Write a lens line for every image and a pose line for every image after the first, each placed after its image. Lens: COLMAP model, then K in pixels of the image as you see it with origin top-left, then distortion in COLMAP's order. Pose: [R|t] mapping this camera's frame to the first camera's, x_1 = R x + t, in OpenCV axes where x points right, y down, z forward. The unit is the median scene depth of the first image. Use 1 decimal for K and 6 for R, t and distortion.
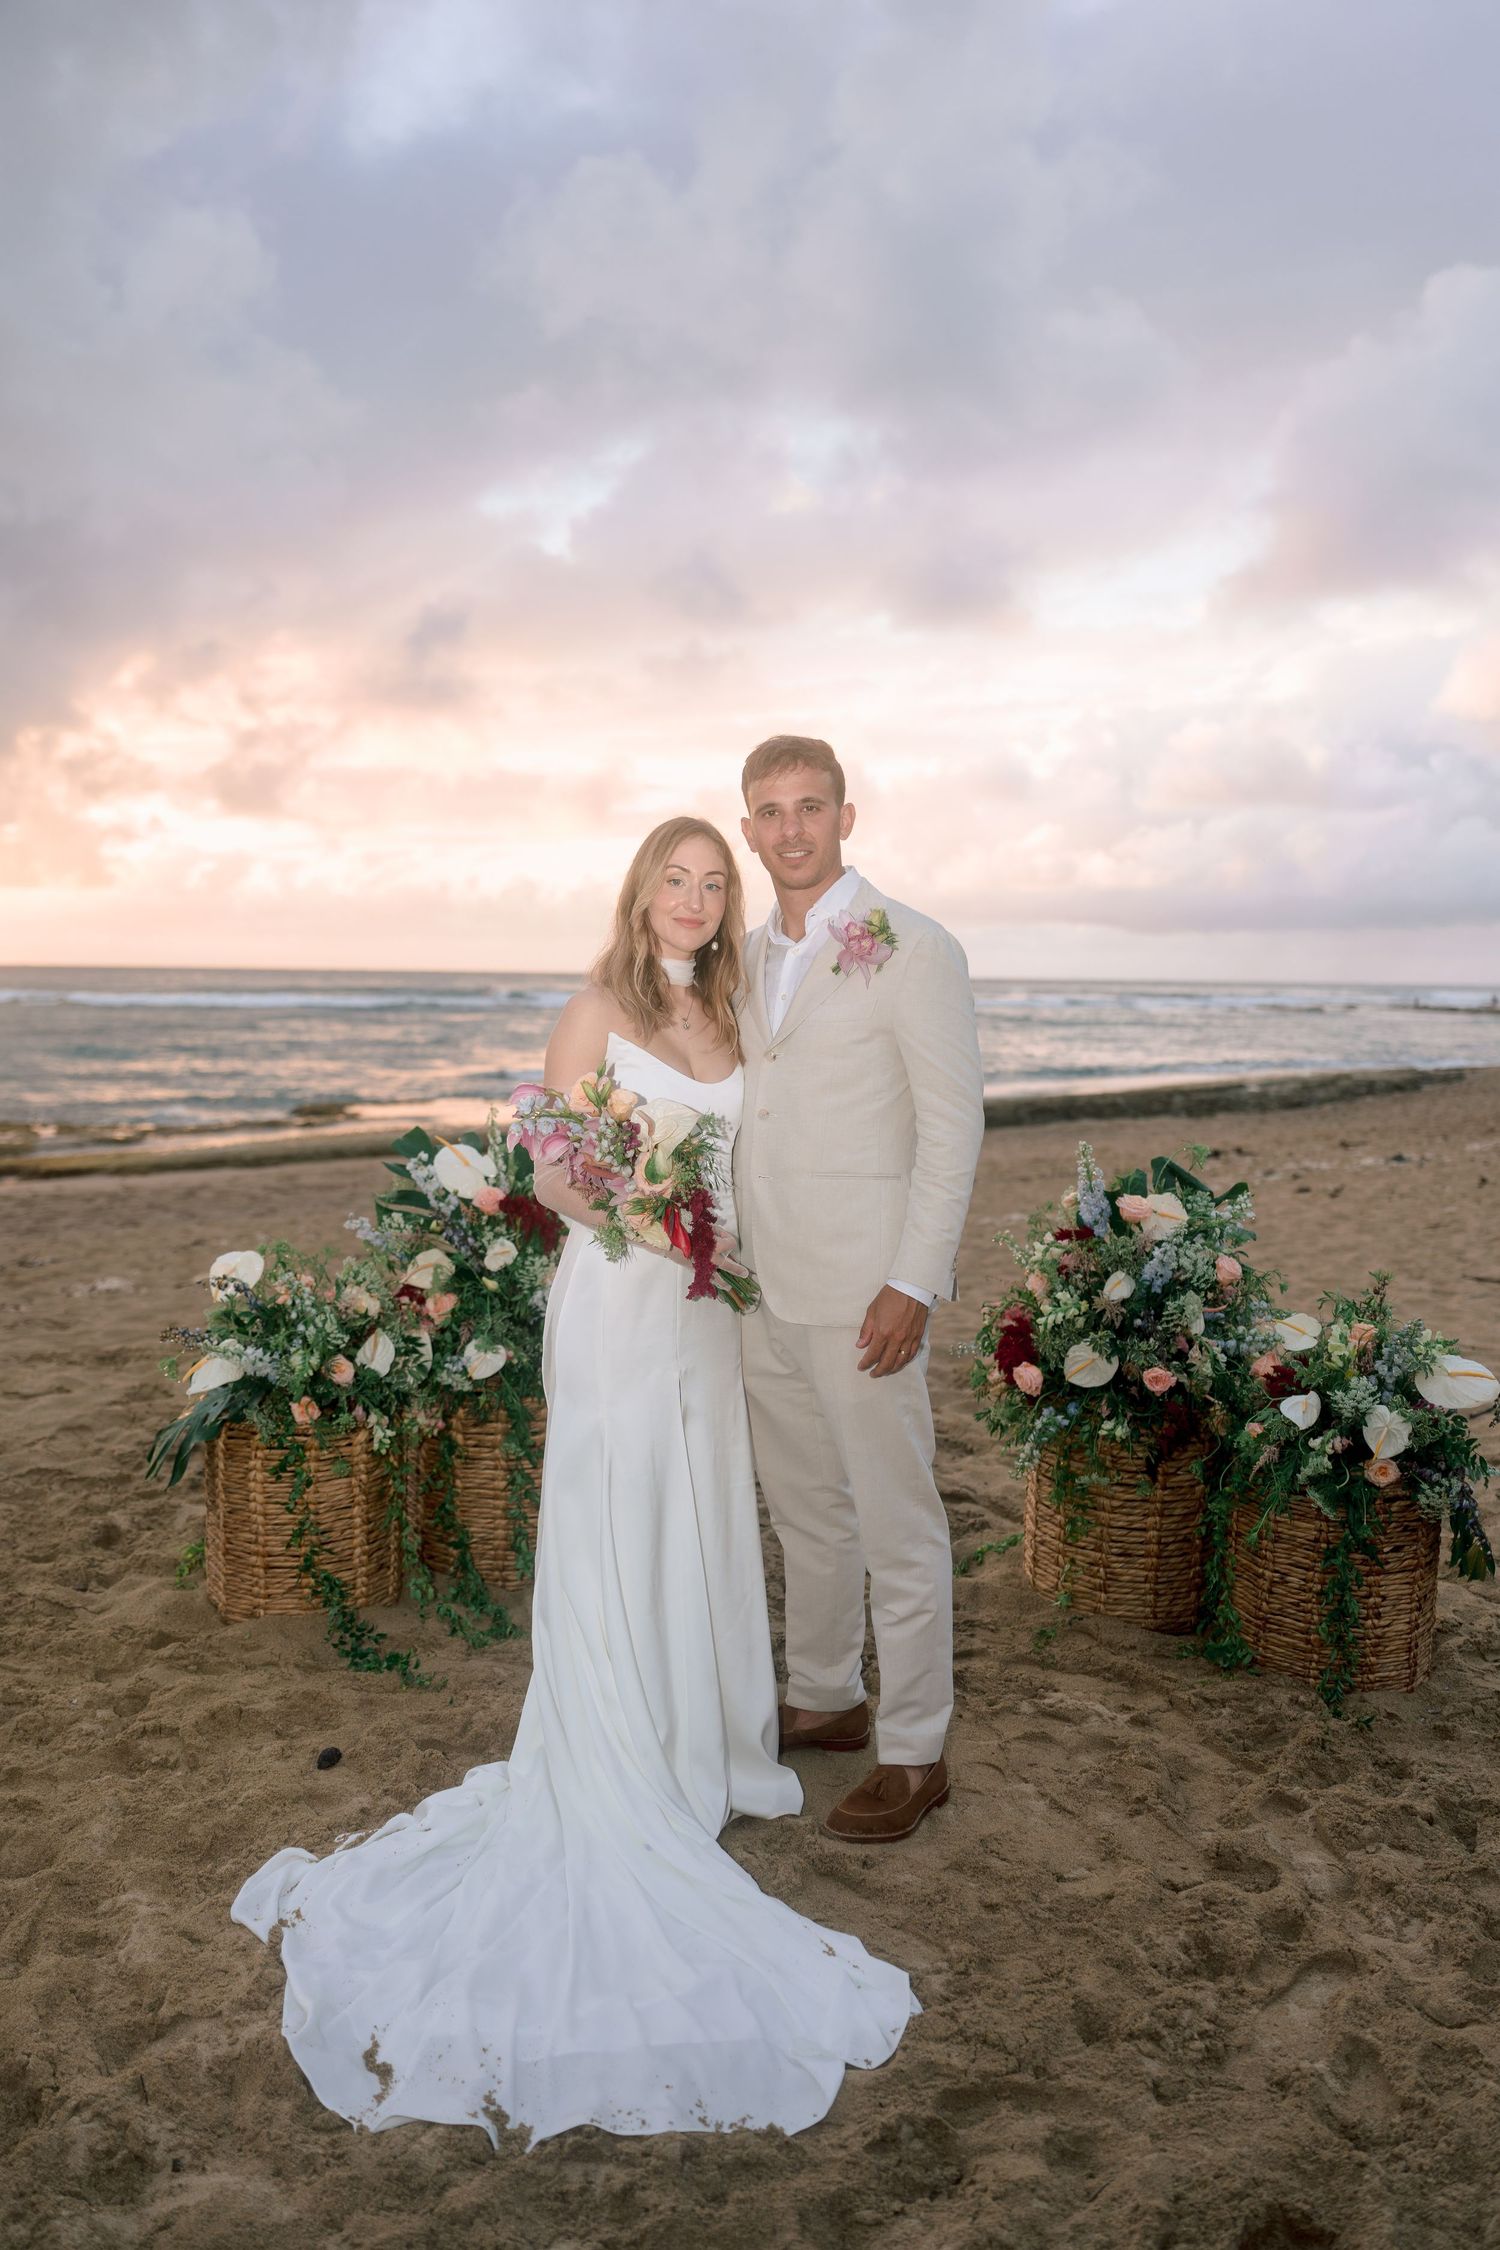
lens RADIAL K [[1785.2, 0, 750.0], [0, 1785.2, 1125.0], [0, 0, 1]] dist [0.001640, 0.001154]
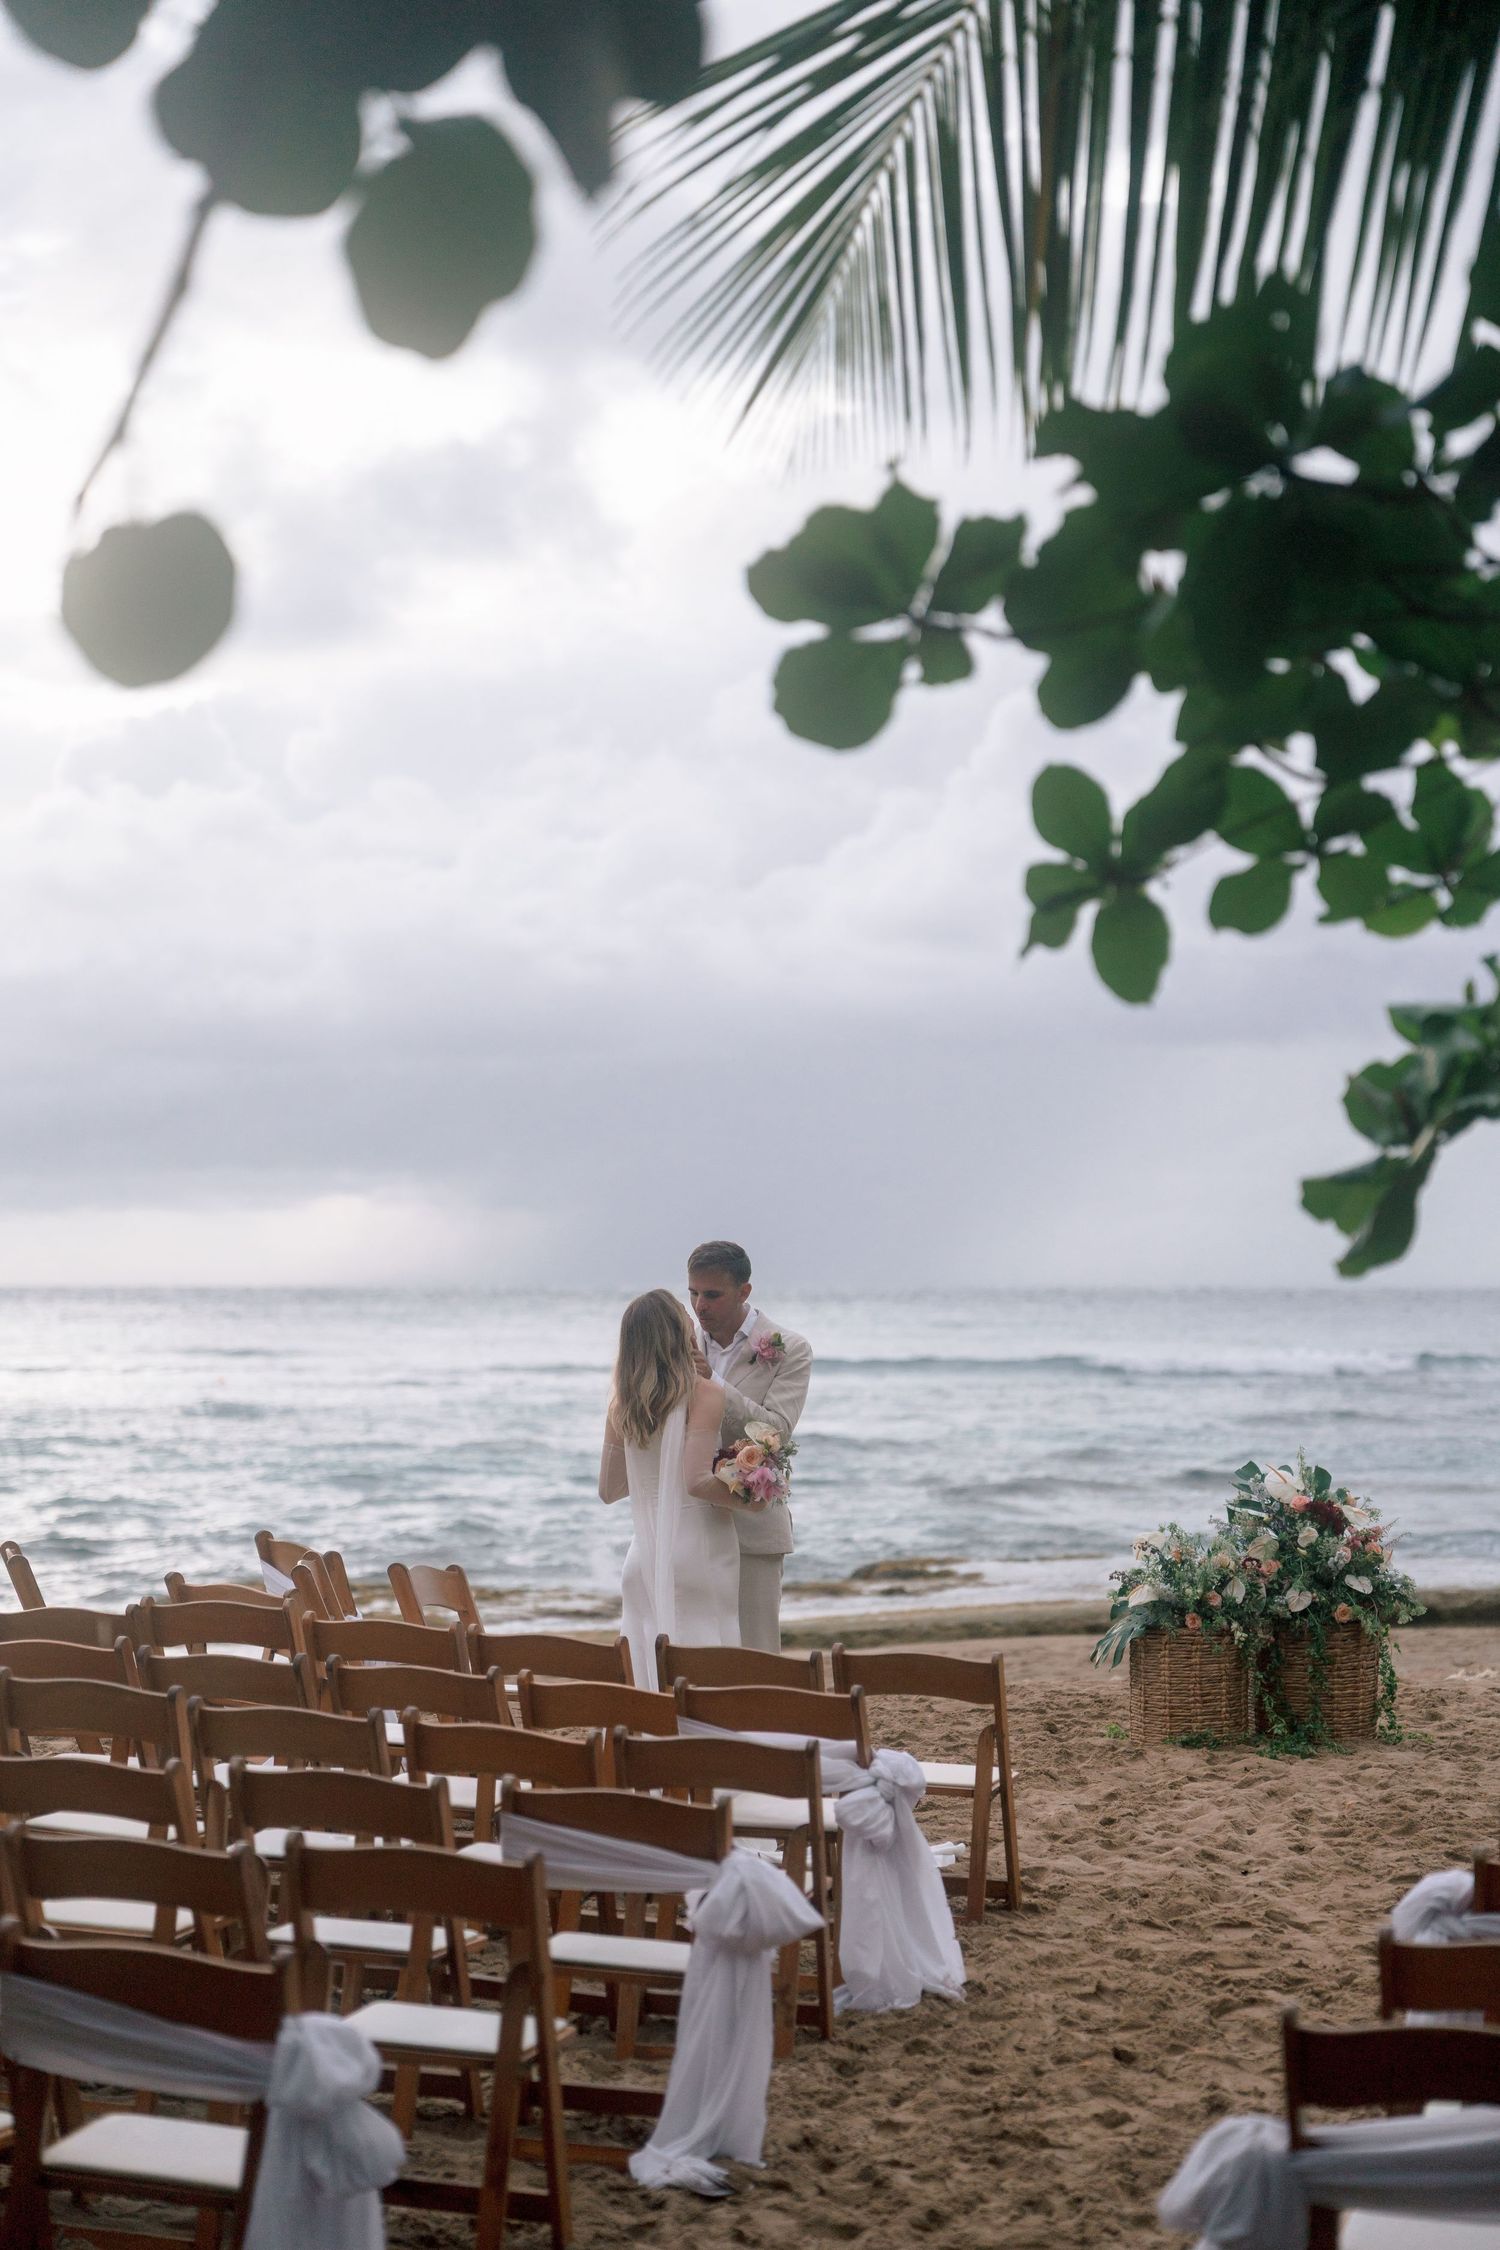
lens RADIAL K [[4517.0, 0, 750.0], [0, 4517.0, 1125.0], [0, 0, 1]] dist [0.046029, 0.081528]
pose [[0.970498, -0.020890, -0.240203, 0.401853], [-0.007469, 0.993157, -0.116551, 0.205934], [0.240994, 0.114907, 0.963700, -3.459290]]
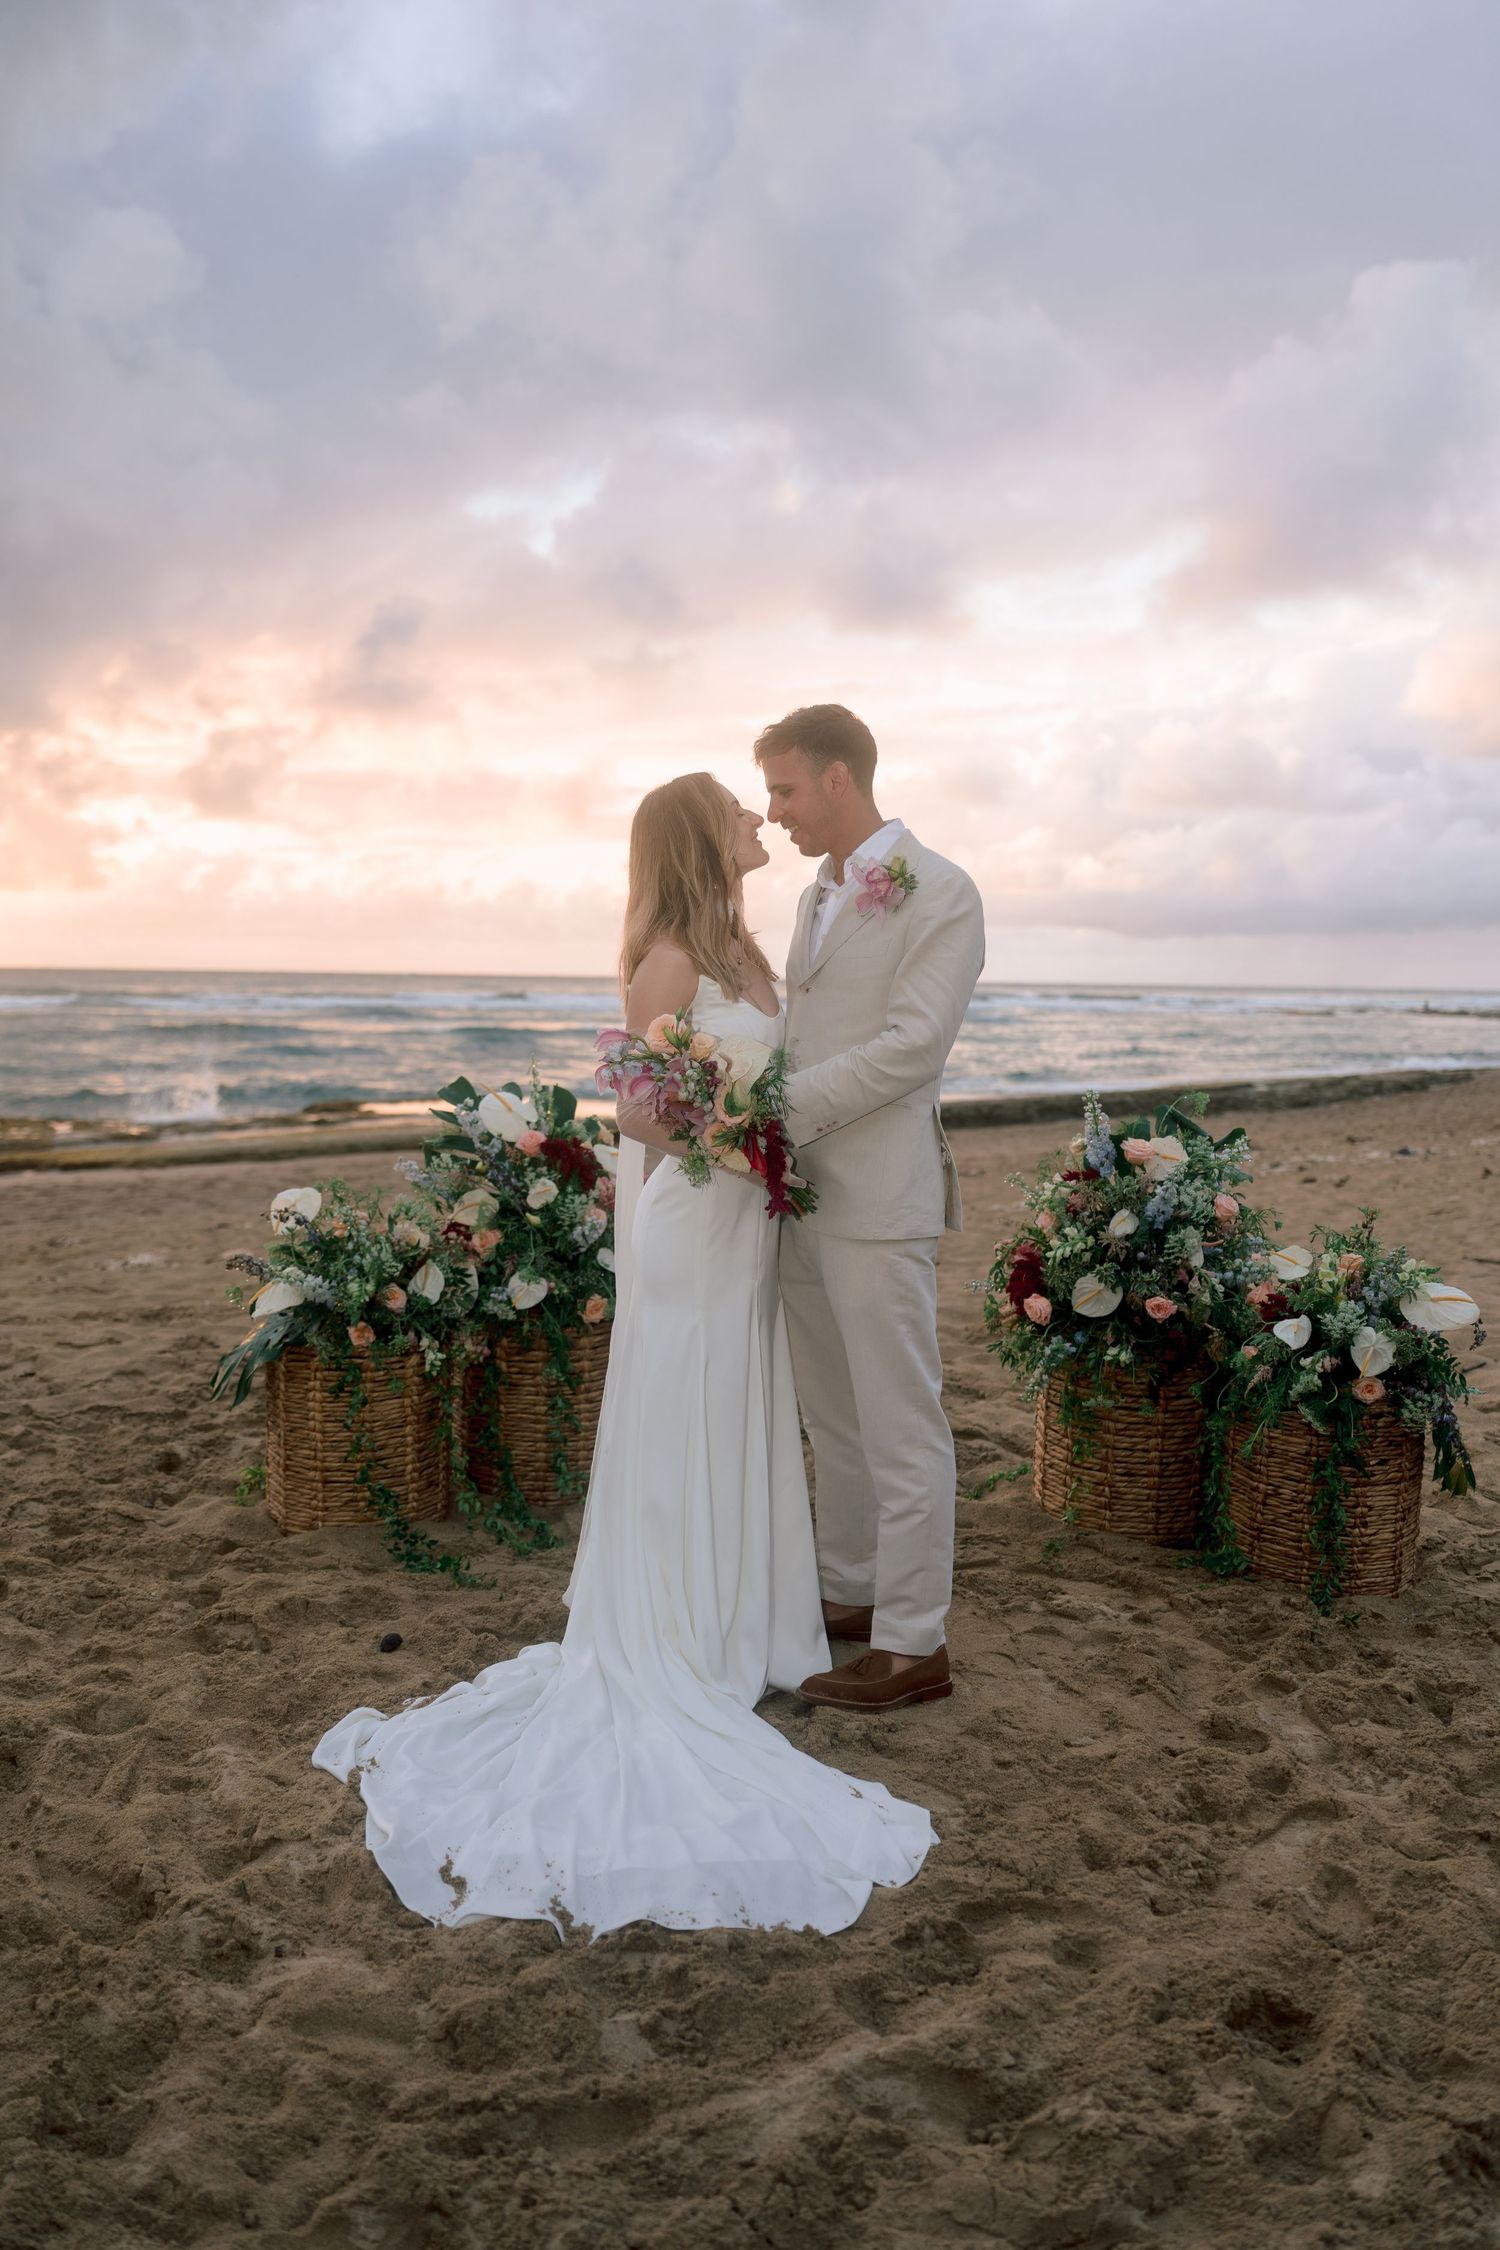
lens RADIAL K [[1785.2, 0, 750.0], [0, 1785.2, 1125.0], [0, 0, 1]] dist [0.001640, 0.001154]
pose [[0.999987, 0.002022, -0.004715, -0.012210], [-0.002032, 0.999996, -0.001941, 0.037951], [0.004711, 0.001950, 0.999987, -0.072223]]
